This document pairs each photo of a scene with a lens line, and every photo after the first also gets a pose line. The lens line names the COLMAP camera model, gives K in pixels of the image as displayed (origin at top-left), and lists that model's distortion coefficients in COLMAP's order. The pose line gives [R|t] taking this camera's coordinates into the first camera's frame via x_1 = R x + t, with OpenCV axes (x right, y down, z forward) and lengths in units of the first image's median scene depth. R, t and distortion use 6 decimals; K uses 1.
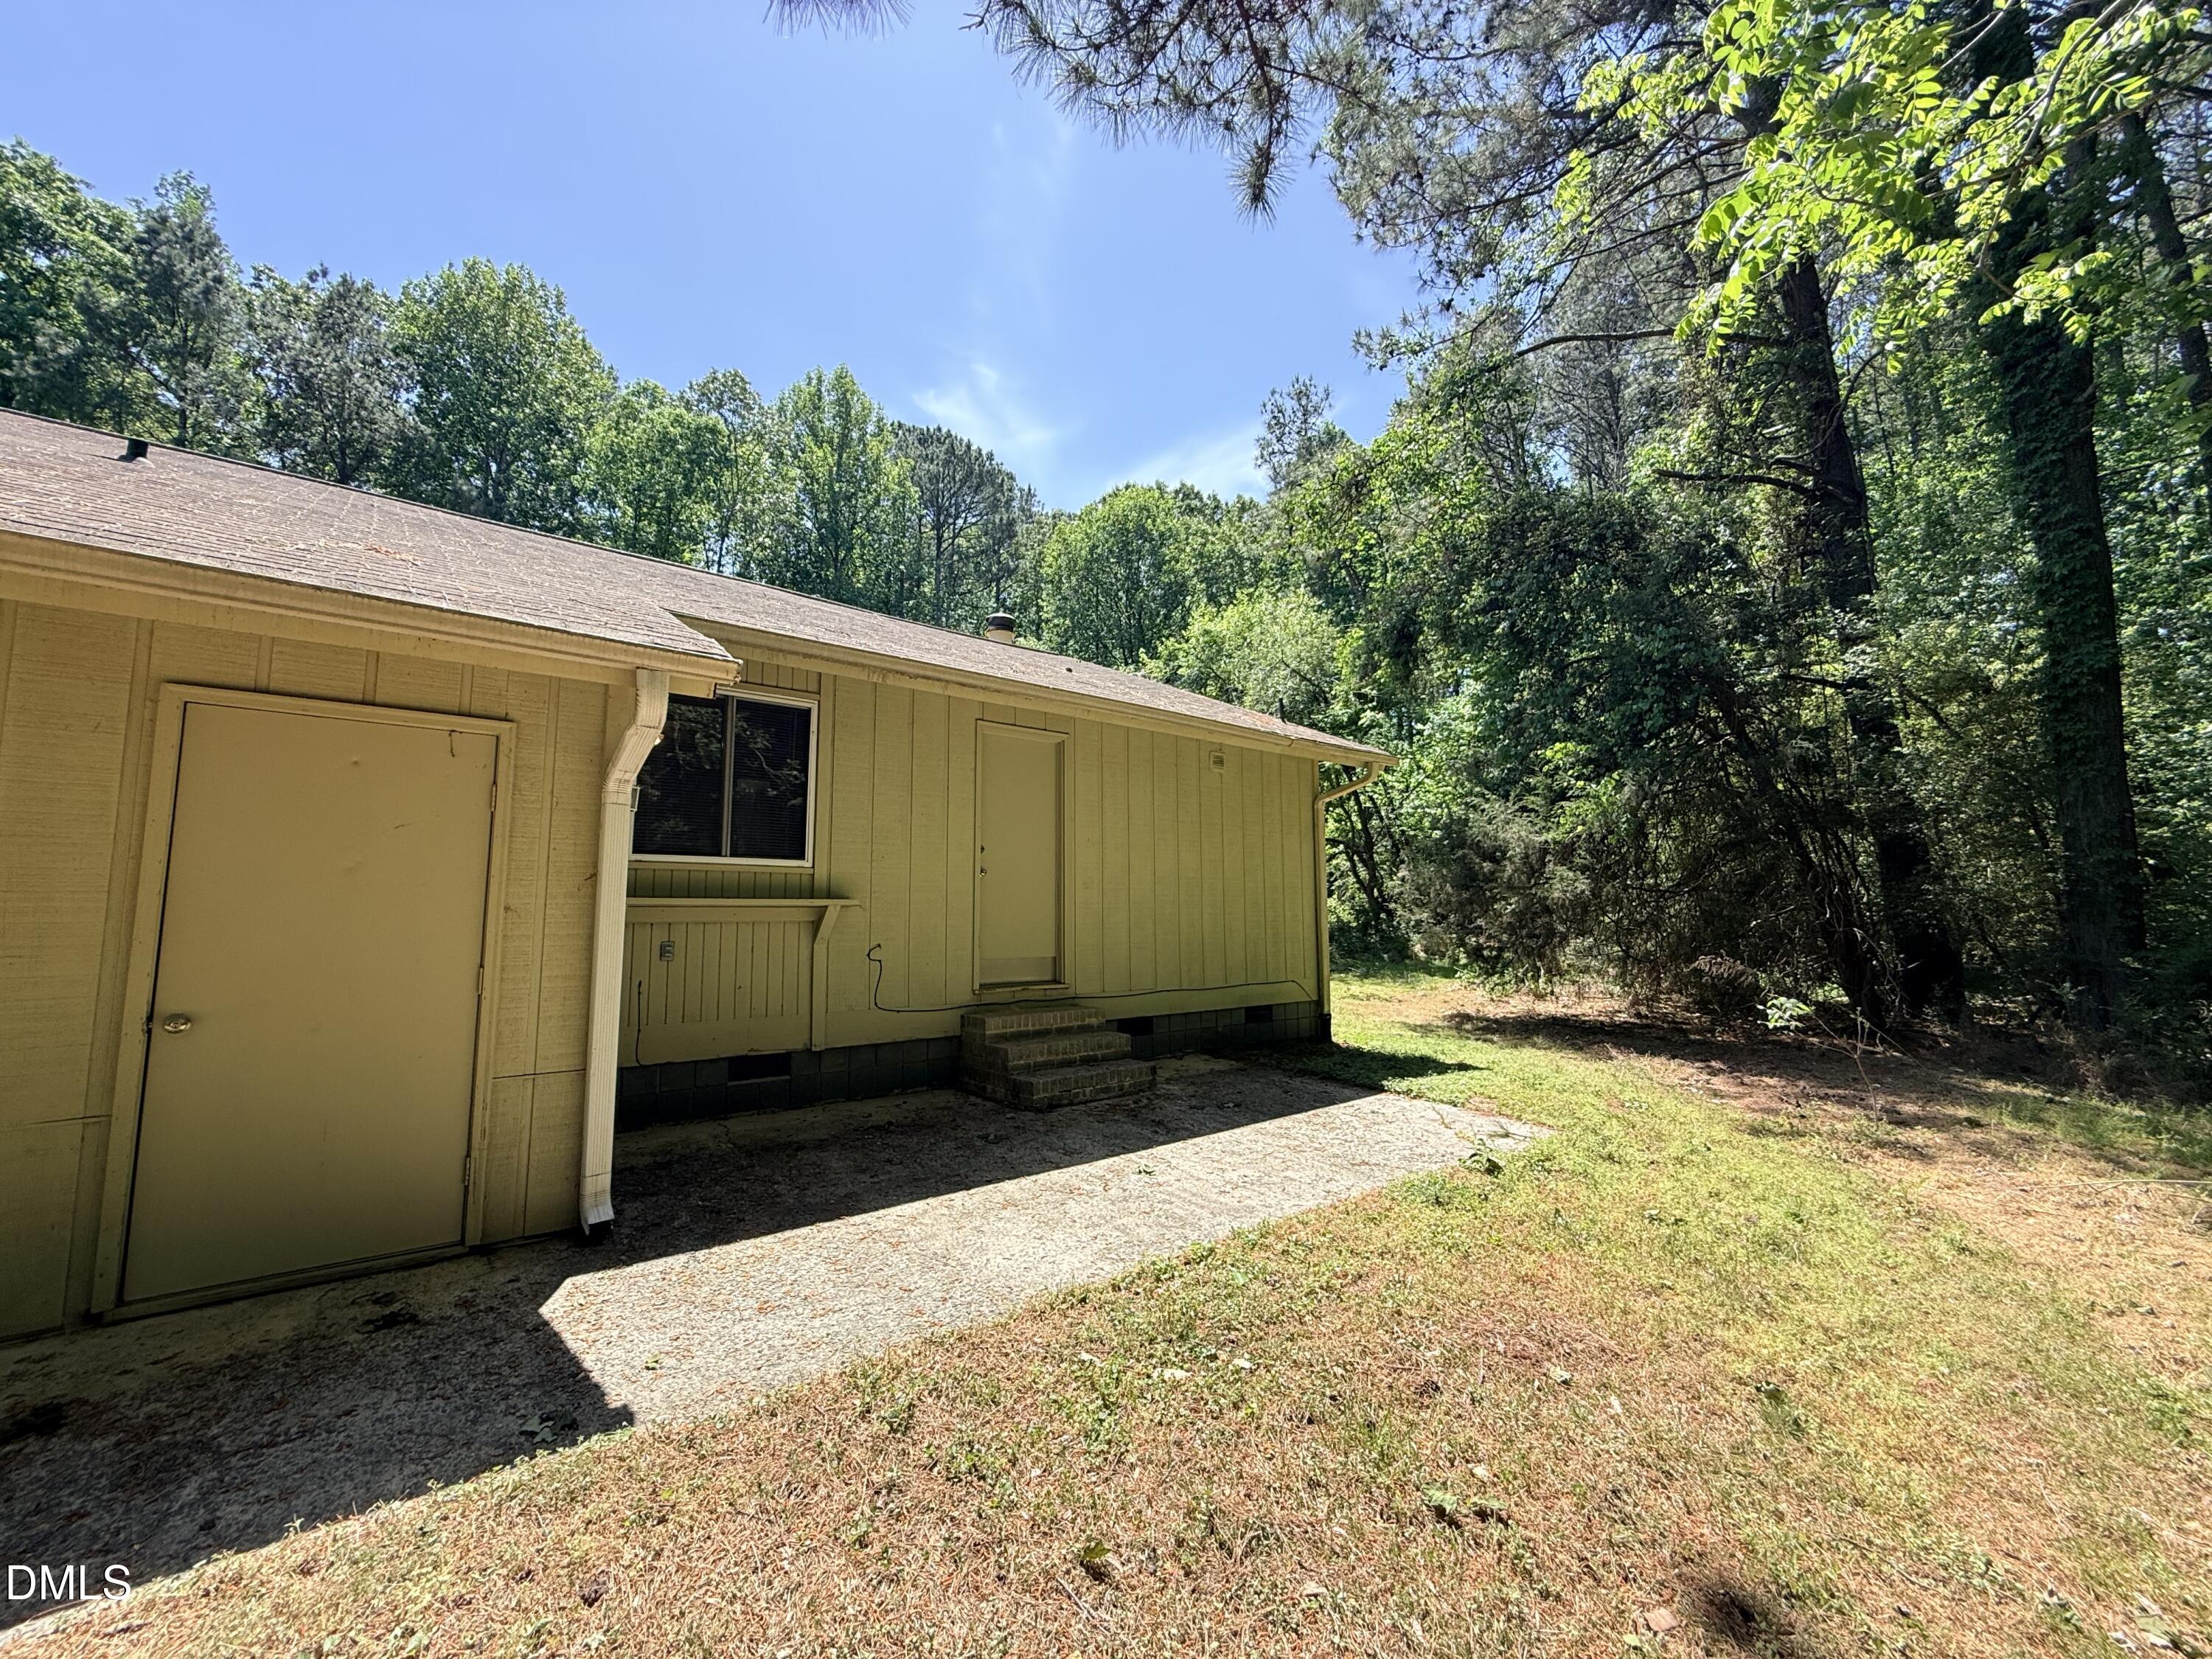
lens RADIAL K [[882.5, 0, 1107.0], [0, 882.5, 827.7], [0, 0, 1]] dist [-0.000665, 0.000413]
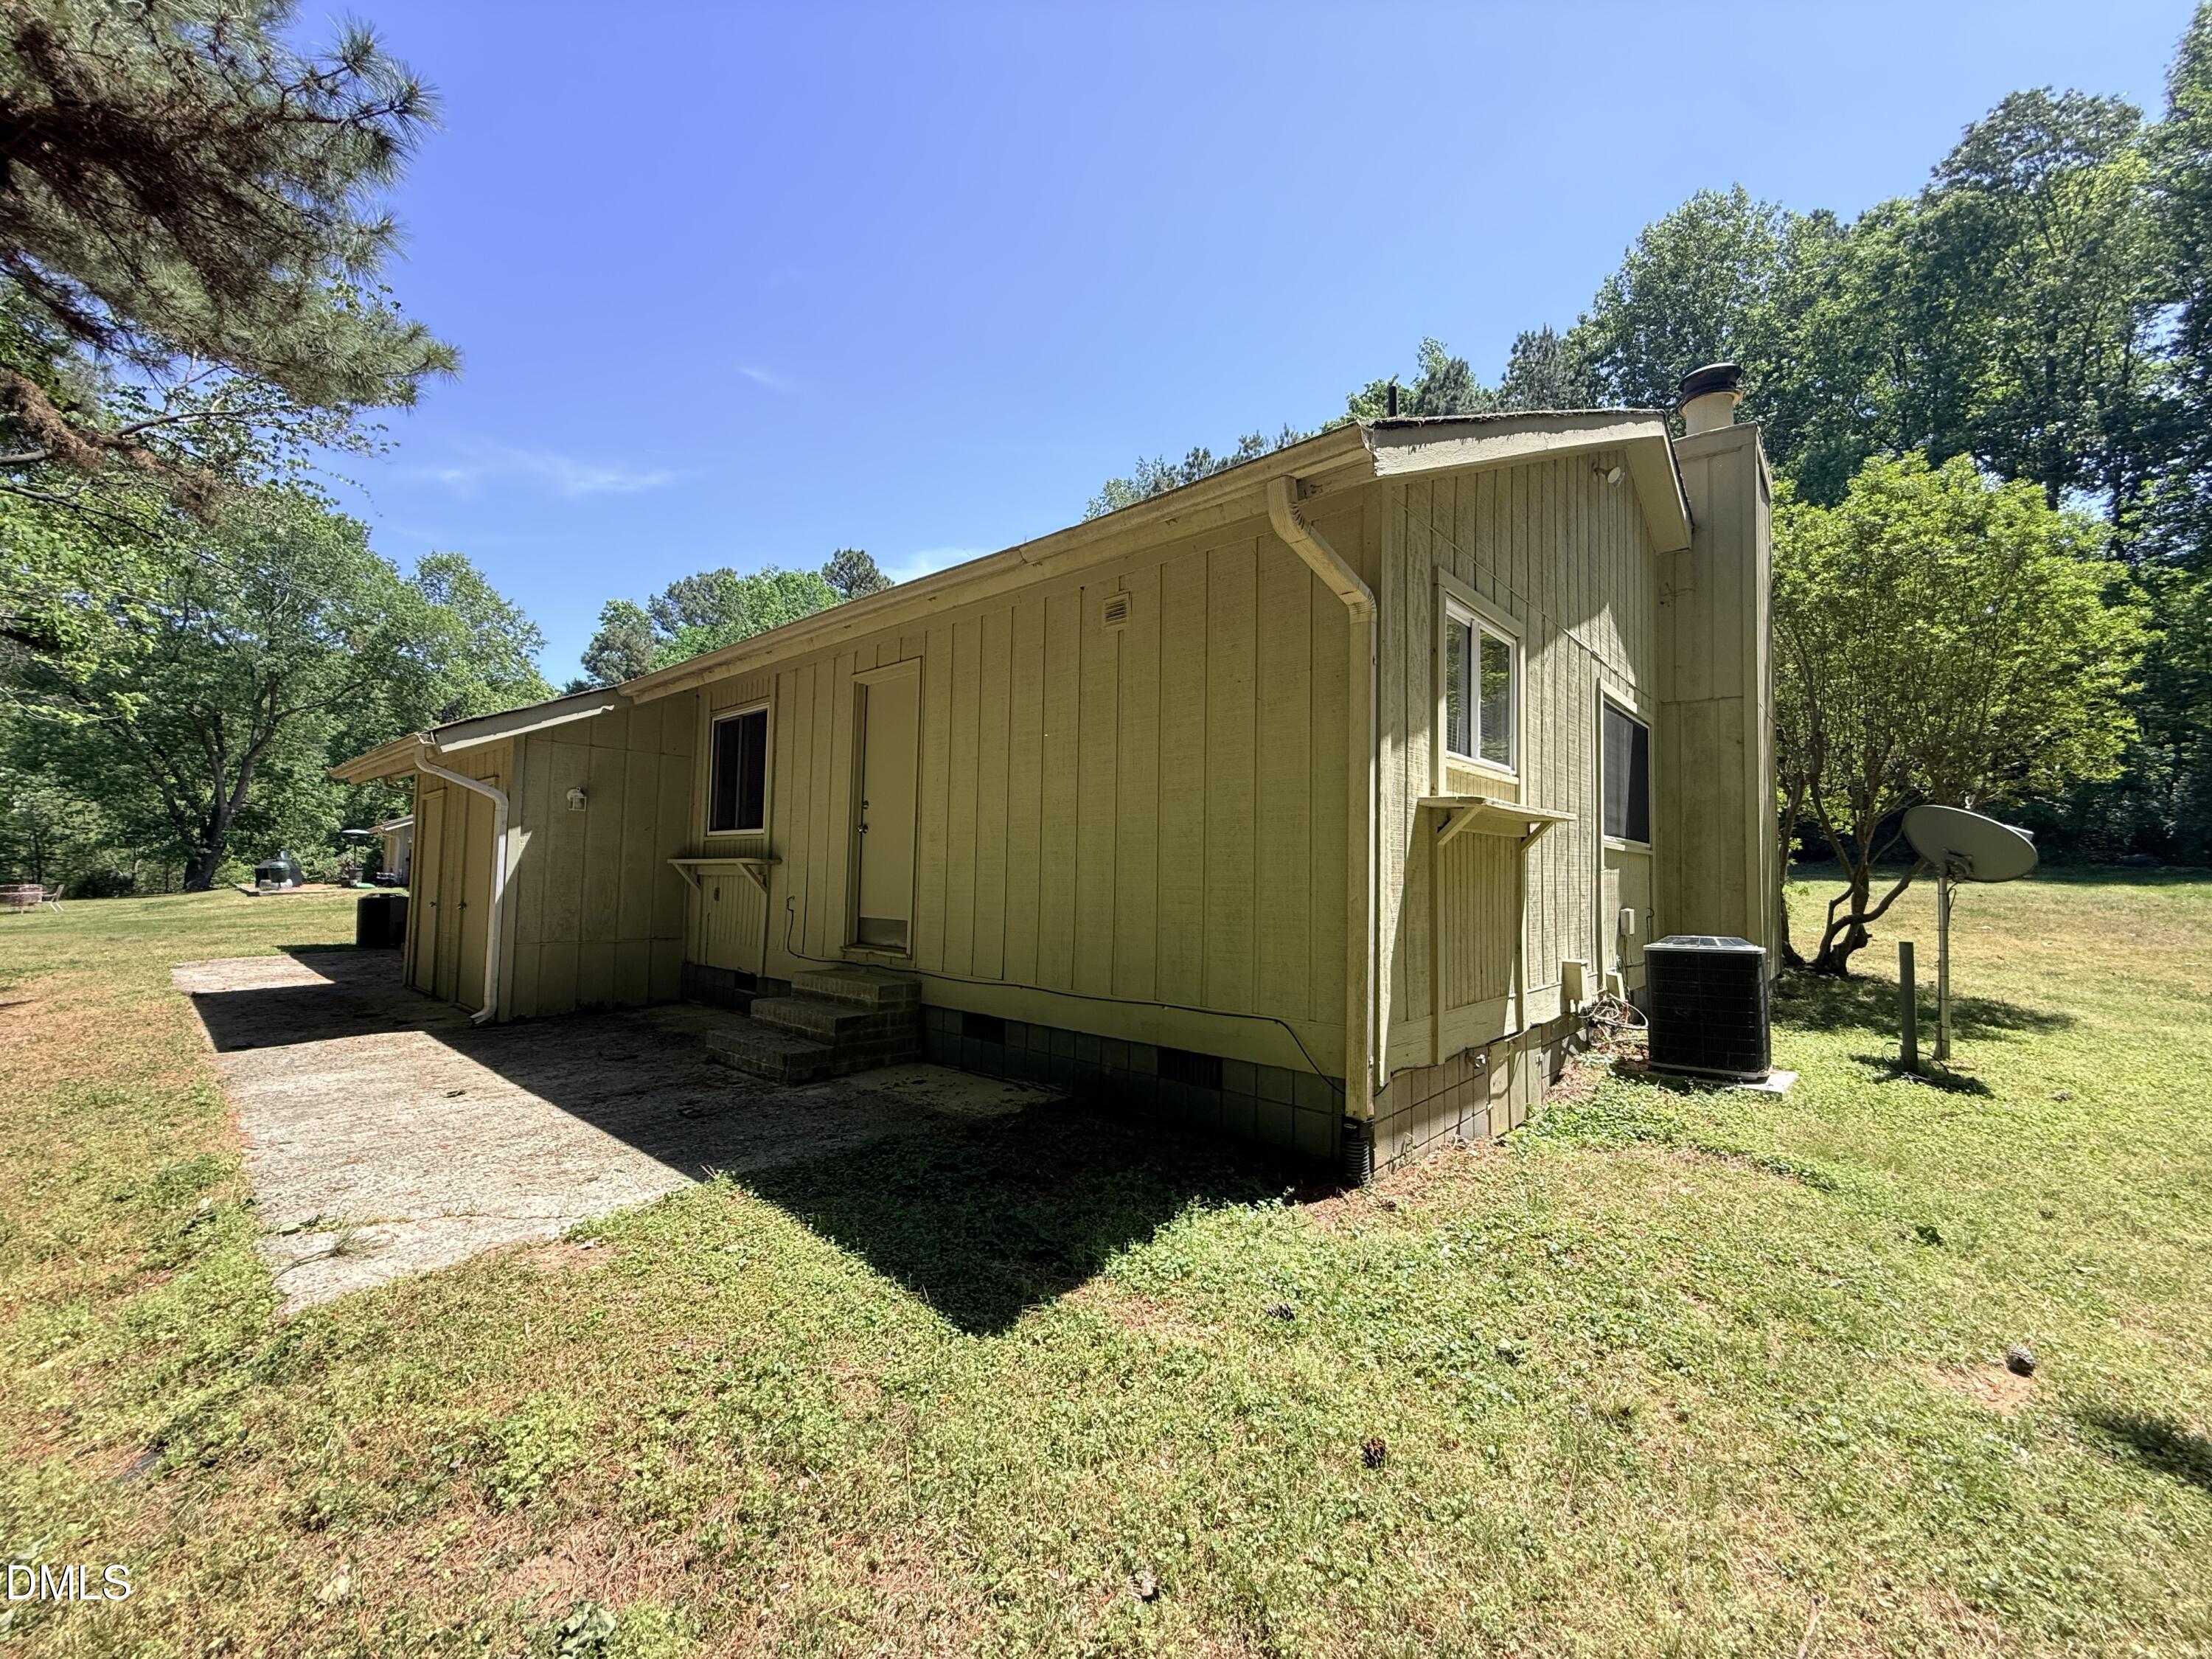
lens RADIAL K [[882.5, 0, 1108.5], [0, 882.5, 832.1], [0, 0, 1]] dist [-0.000665, 0.000413]
pose [[0.142190, -0.049959, -0.988578, 0.722733], [0.082845, 0.995822, -0.038409, 0.094994], [0.986366, -0.076437, 0.145735, 0.938854]]
